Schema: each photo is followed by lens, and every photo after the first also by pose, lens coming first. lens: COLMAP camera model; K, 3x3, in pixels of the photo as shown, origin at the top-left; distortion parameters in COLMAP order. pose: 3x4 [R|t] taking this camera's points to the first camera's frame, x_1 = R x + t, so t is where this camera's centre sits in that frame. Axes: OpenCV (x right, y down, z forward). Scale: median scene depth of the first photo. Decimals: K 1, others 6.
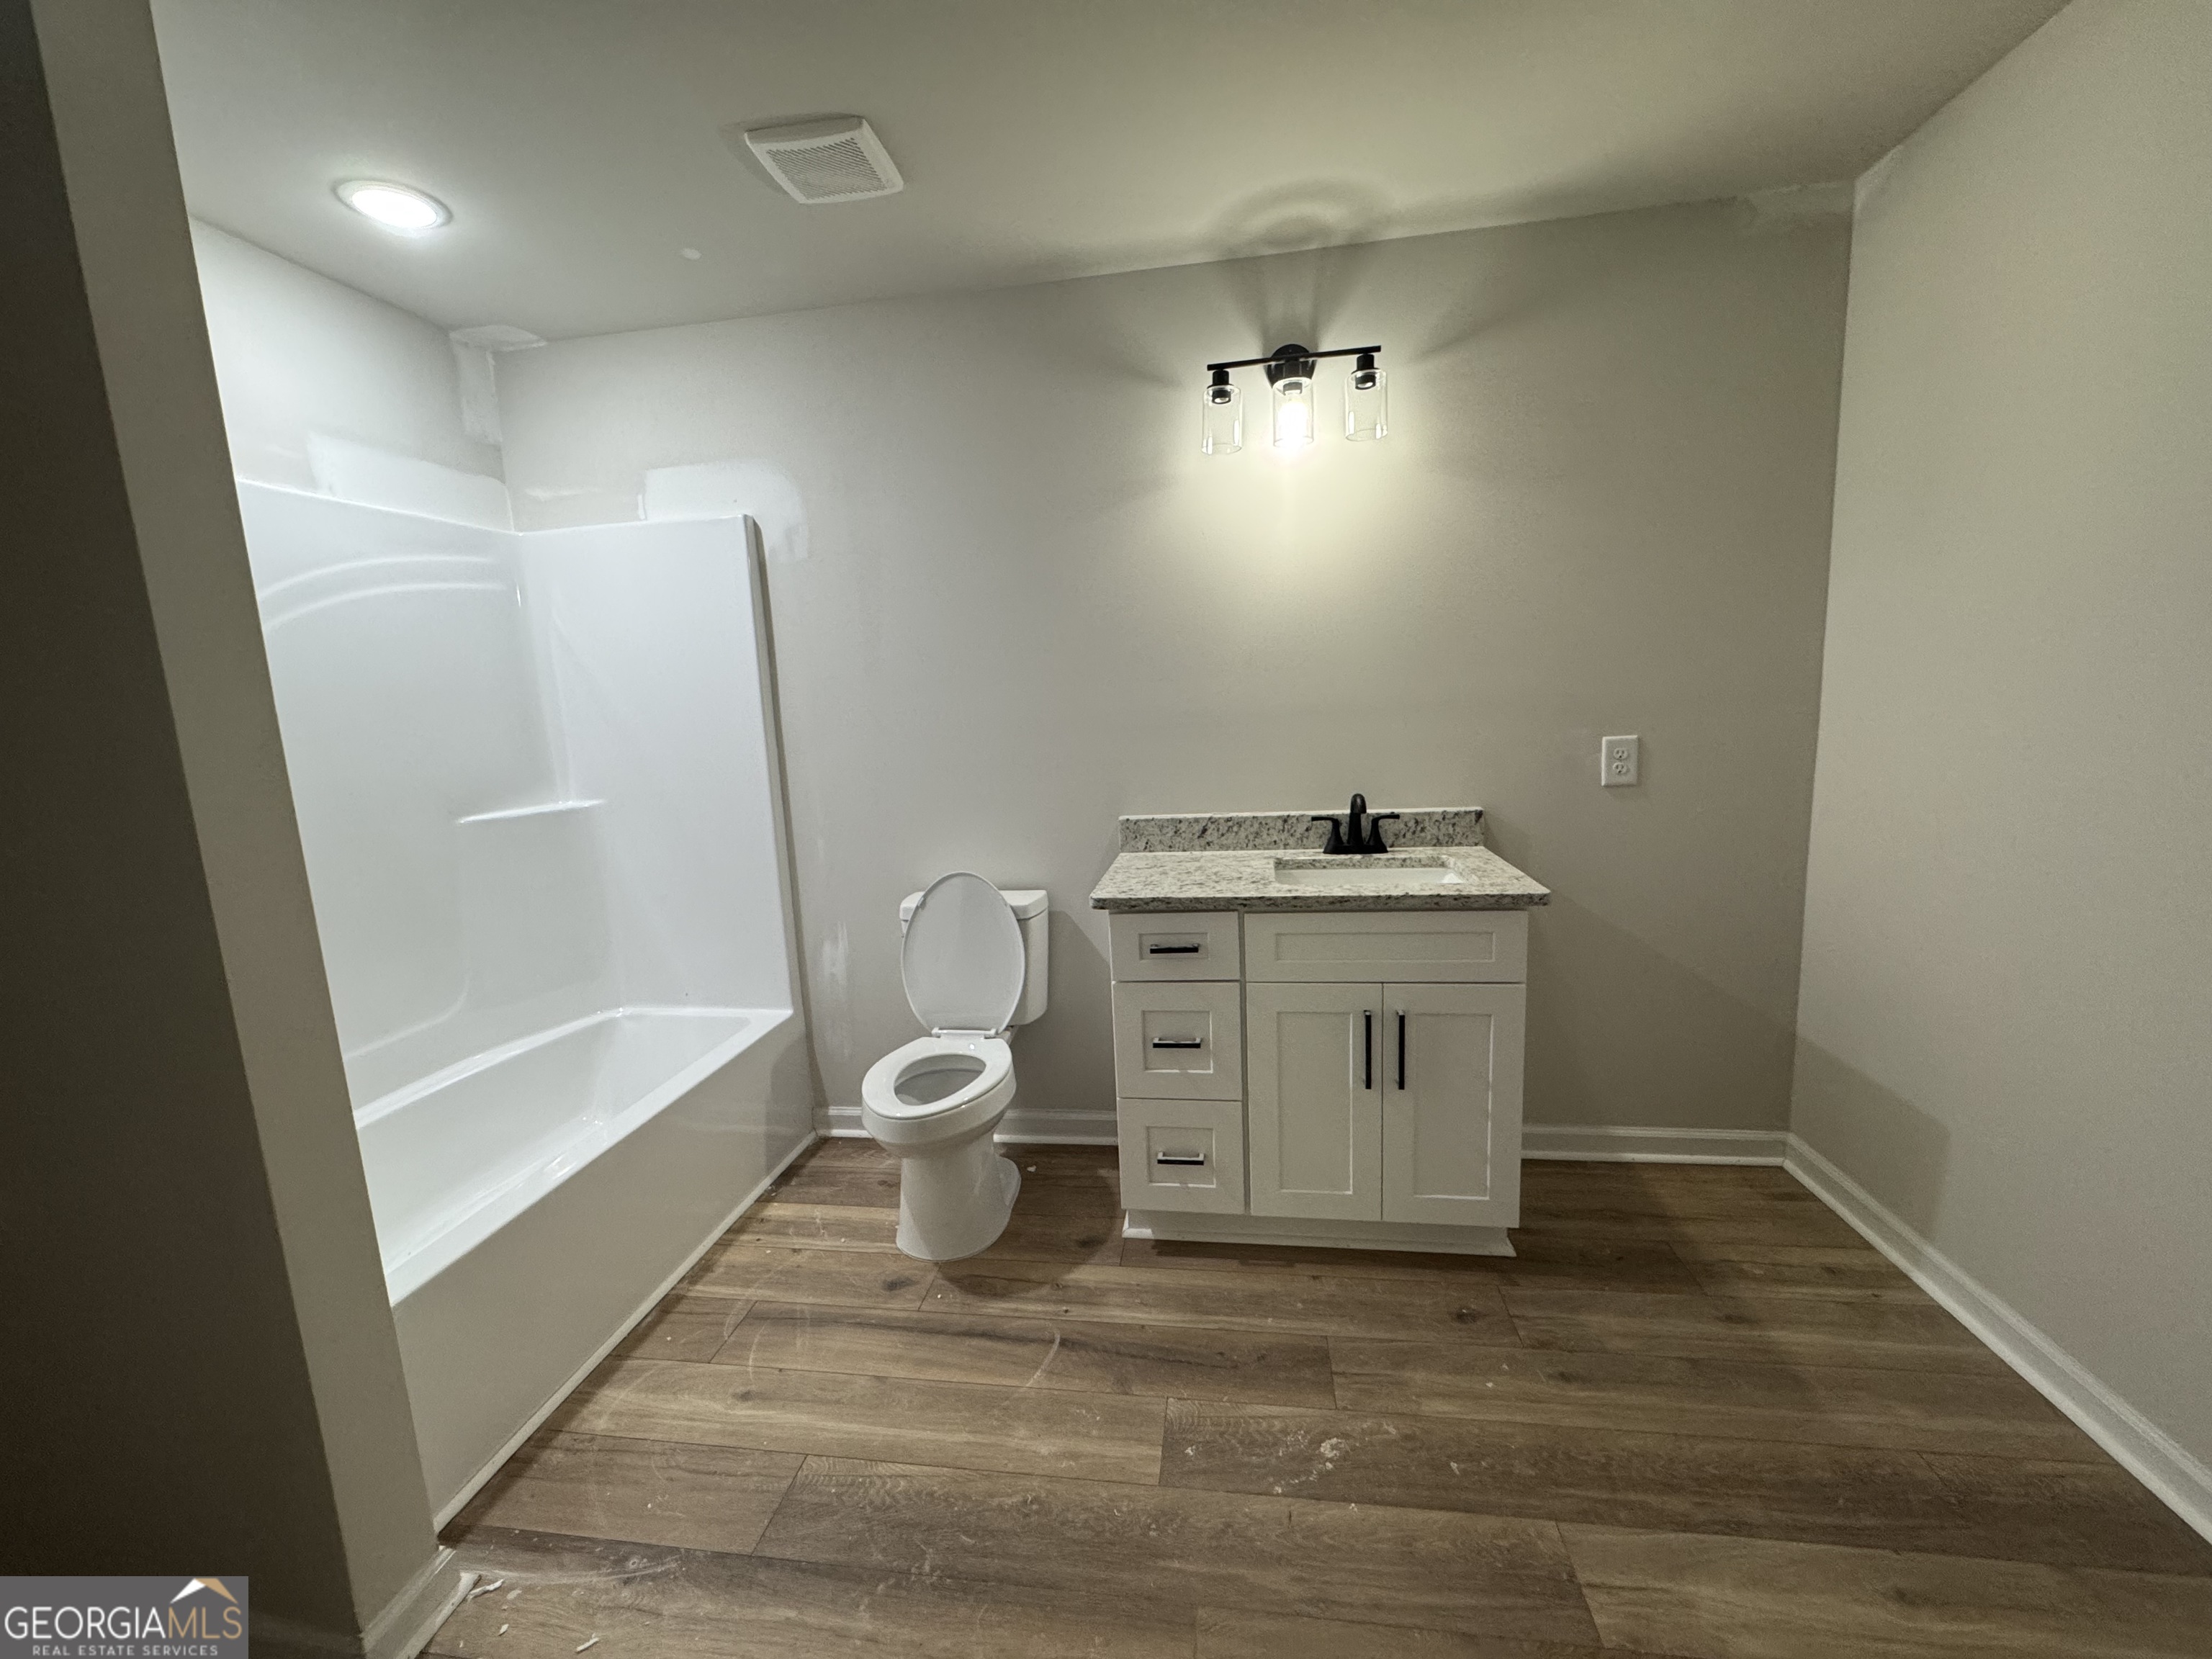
lens RADIAL K [[878.6, 0, 1100.8], [0, 878.6, 832.7], [0, 0, 1]] dist [0.002056, 0.000369]
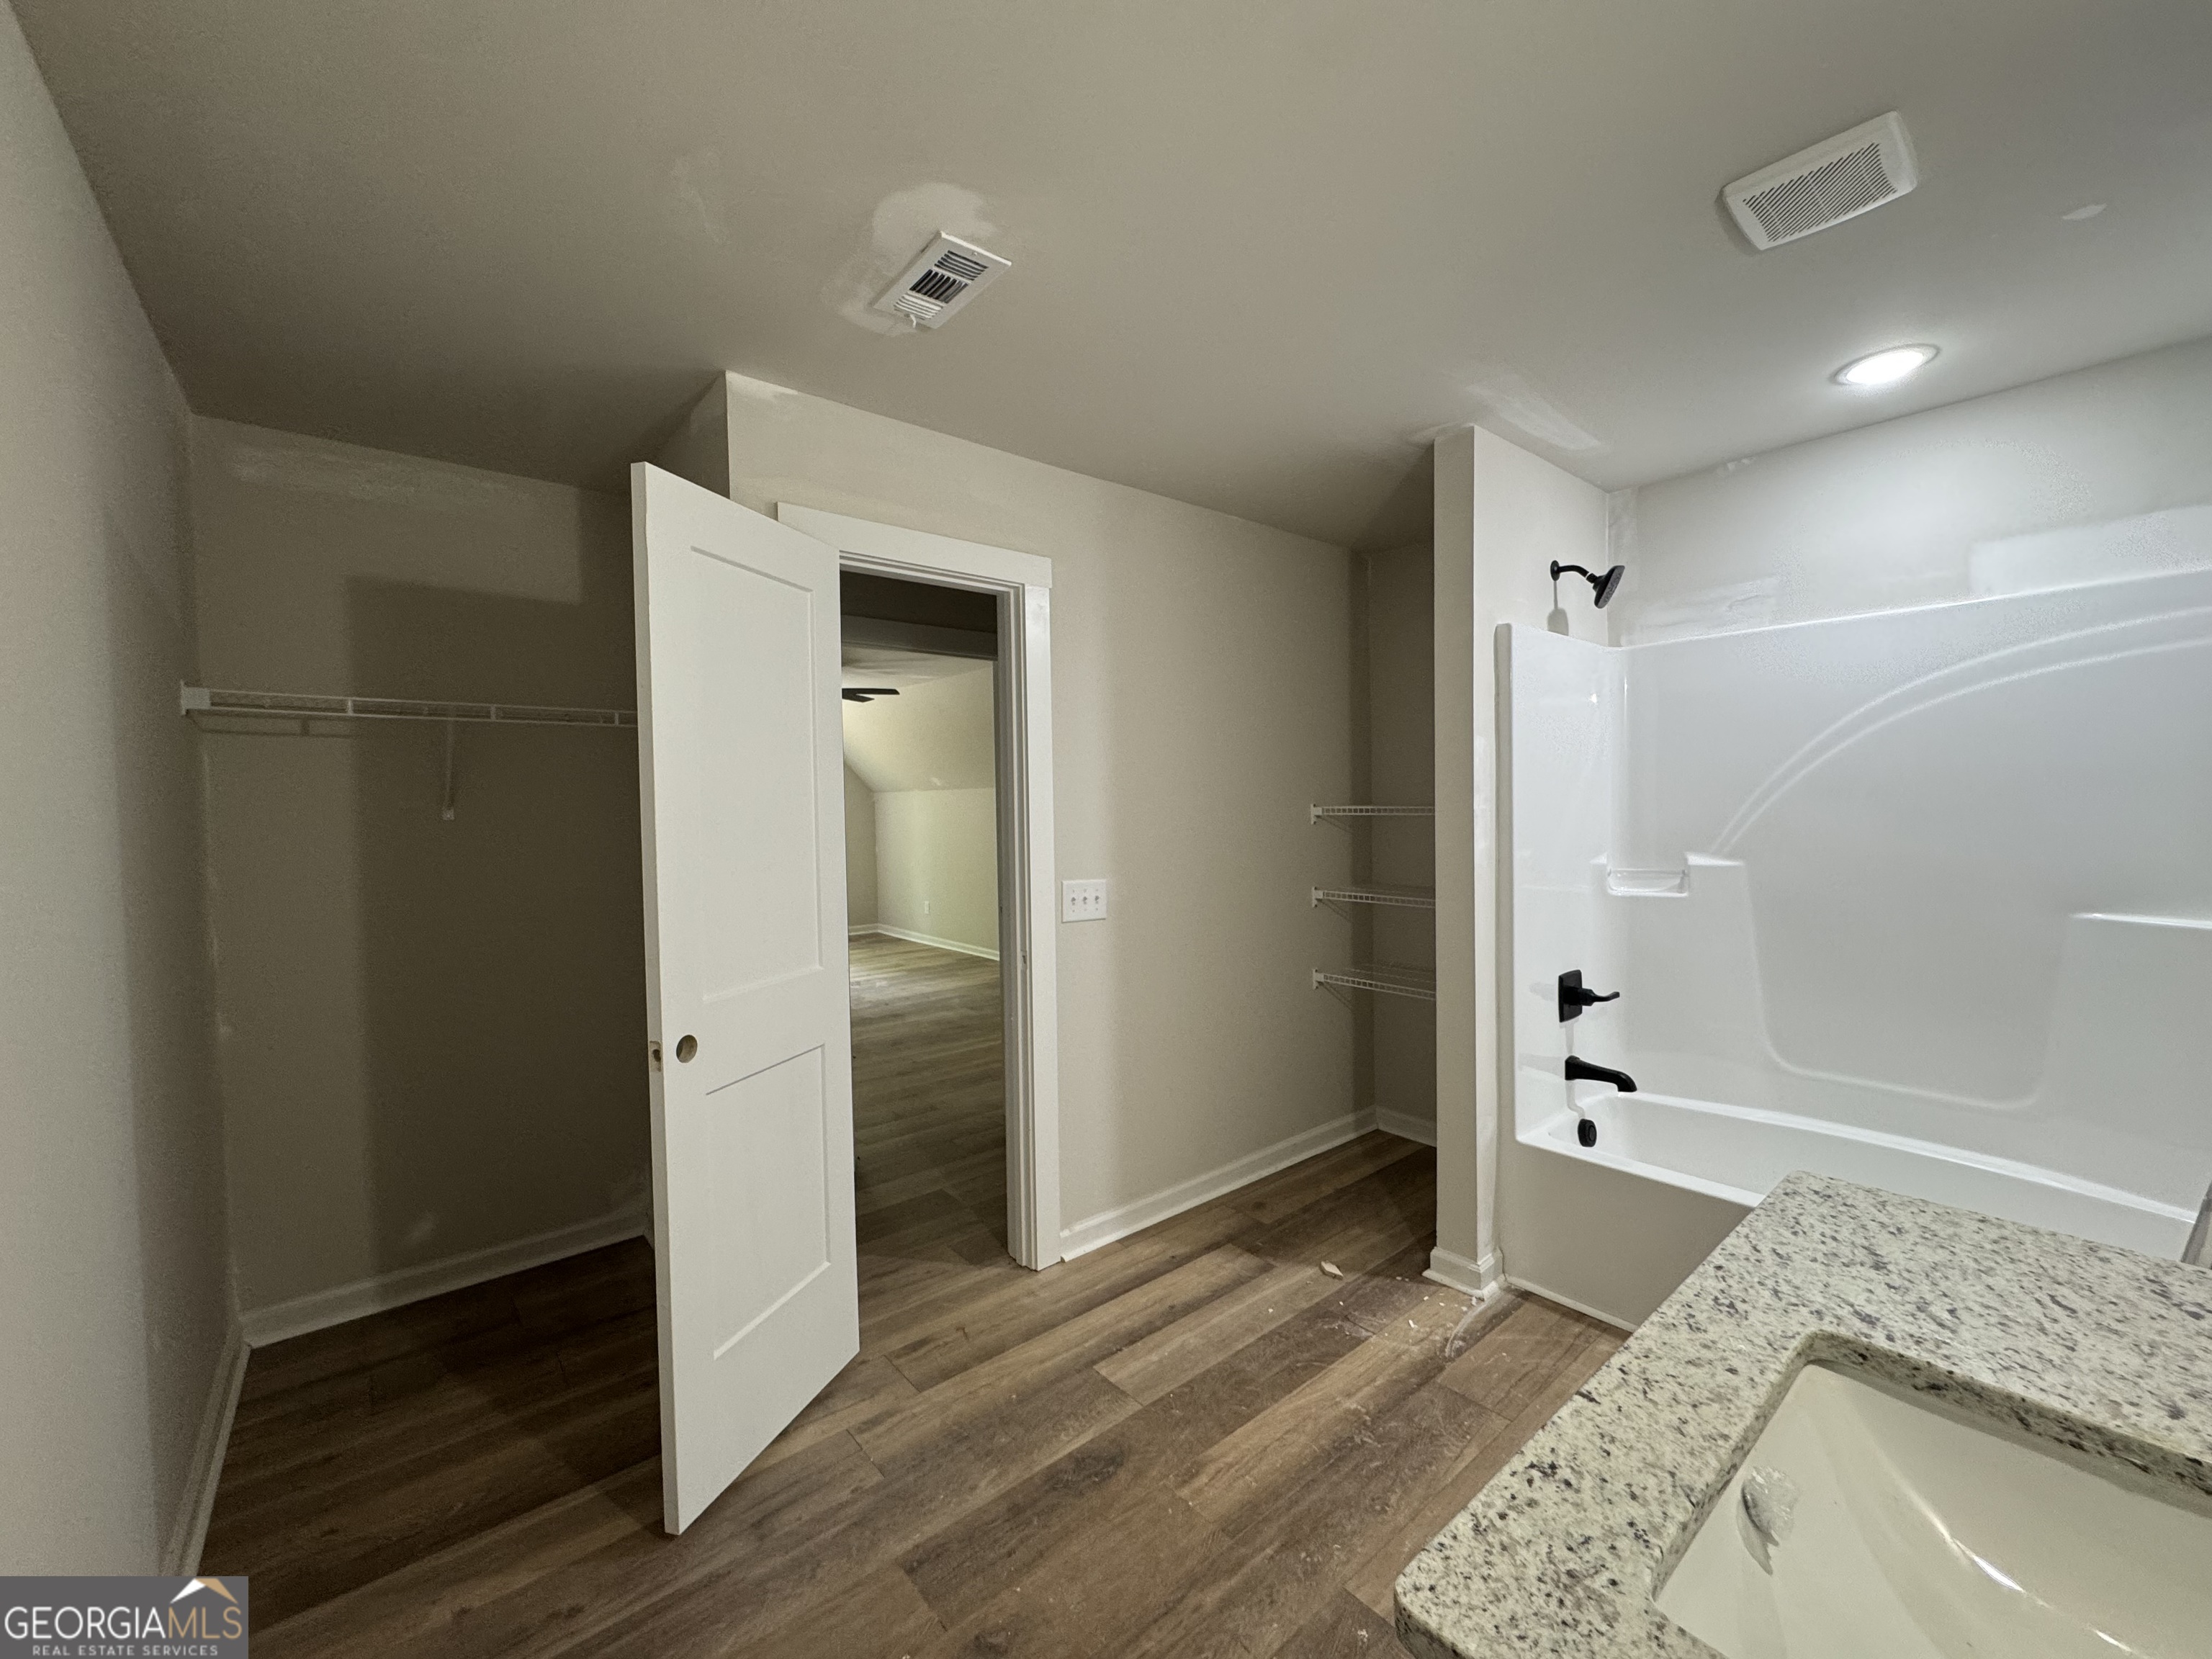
lens RADIAL K [[889.4, 0, 1098.3], [0, 889.4, 828.9], [0, 0, 1]] dist [-0.000508, -0.000081]
pose [[-0.658414, 0.083483, -0.748011, 0.996828], [-0.072110, 0.982261, 0.173099, -0.306593], [0.749193, 0.167910, -0.640715, 1.348231]]
